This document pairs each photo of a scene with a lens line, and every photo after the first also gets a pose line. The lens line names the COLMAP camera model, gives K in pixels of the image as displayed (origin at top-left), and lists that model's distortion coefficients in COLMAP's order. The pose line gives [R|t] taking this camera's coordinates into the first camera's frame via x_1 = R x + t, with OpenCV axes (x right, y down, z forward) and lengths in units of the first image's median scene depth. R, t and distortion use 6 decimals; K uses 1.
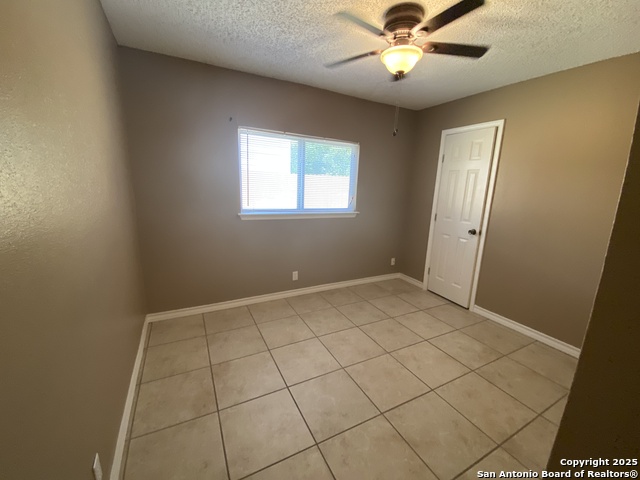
lens RADIAL K [[260.4, 0, 323.5], [0, 260.4, 242.5], [0, 0, 1]] dist [0.020661, 0.000293]
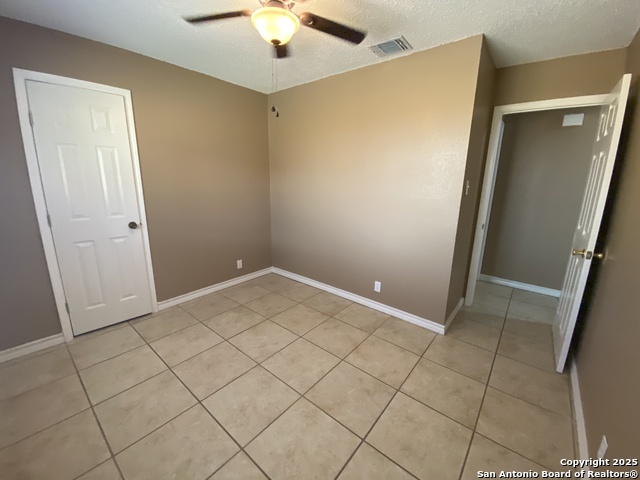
lens RADIAL K [[266.0, 0, 318.9], [0, 266.0, 237.2], [0, 0, 1]] dist [0.014064, 0.000038]
pose [[-0.377551, -0.241240, 0.894013, -0.444421], [0.173269, 0.930011, 0.324127, -0.194601], [-0.909634, 0.277279, -0.309327, 0.815542]]
